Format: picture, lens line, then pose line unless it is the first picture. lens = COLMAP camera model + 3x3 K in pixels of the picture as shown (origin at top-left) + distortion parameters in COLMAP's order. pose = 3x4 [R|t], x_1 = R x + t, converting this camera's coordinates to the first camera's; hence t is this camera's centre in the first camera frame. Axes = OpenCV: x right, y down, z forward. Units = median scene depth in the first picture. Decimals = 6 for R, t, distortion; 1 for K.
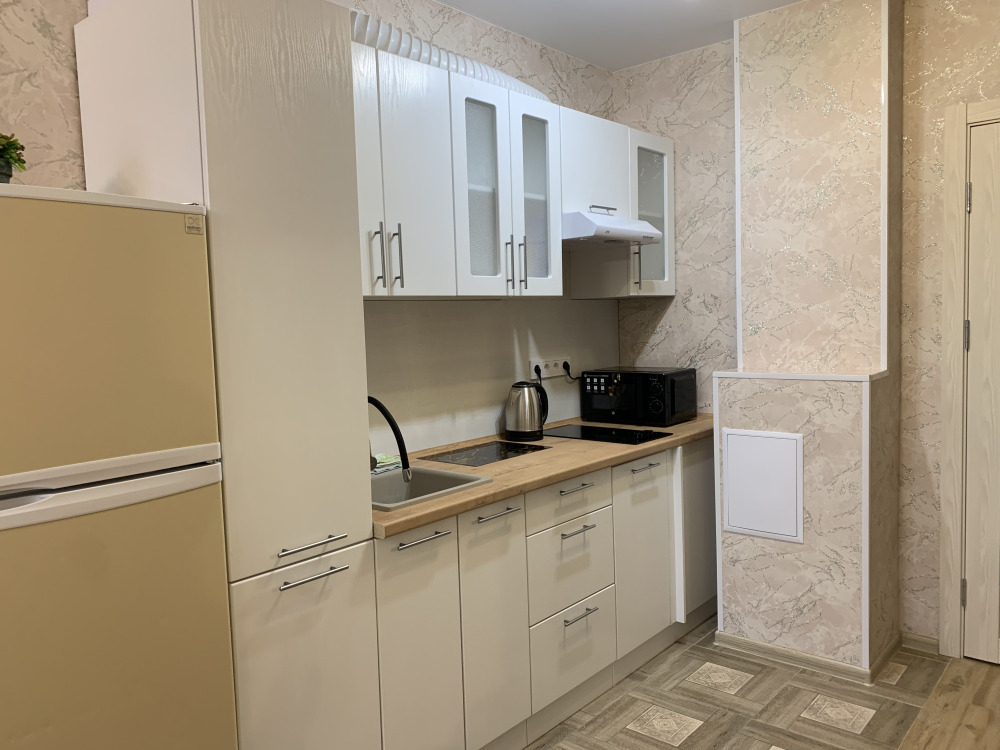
lens RADIAL K [[760.1, 0, 508.1], [0, 760.1, 379.6], [0, 0, 1]] dist [0.044212, -0.061179]
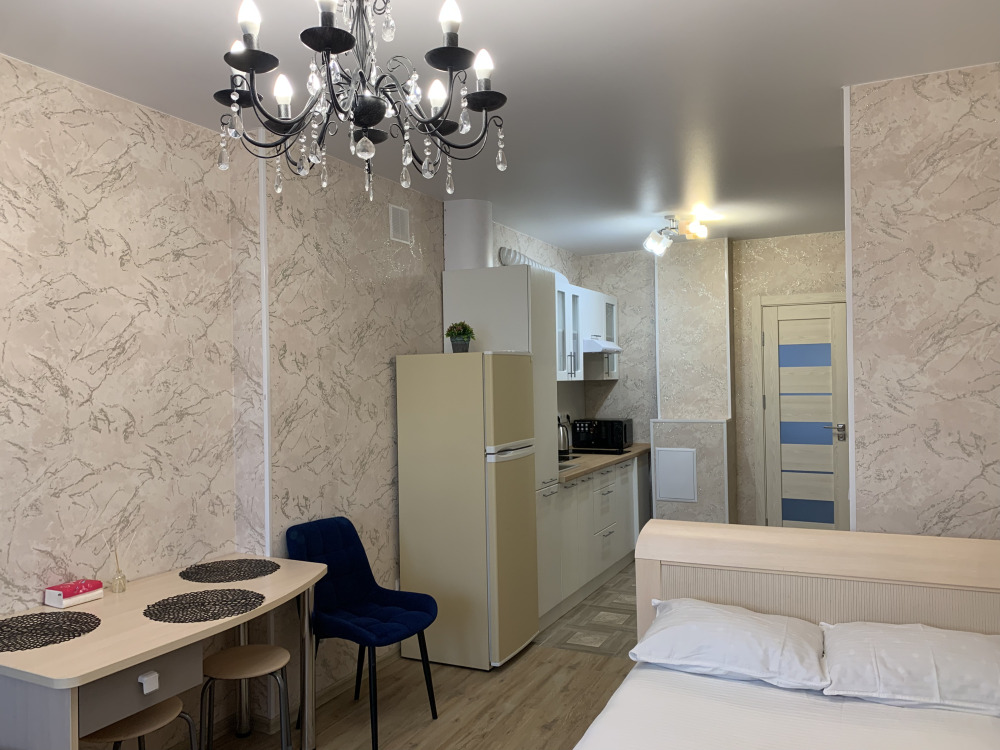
lens RADIAL K [[760.1, 0, 494.1], [0, 760.1, 377.8], [0, 0, 1]] dist [0.044212, -0.061179]
pose [[0.970574, 0.015474, 0.240304, -0.610524], [0.006149, 0.996015, -0.088973, 0.056852], [-0.240723, 0.087833, 0.966612, -0.835764]]
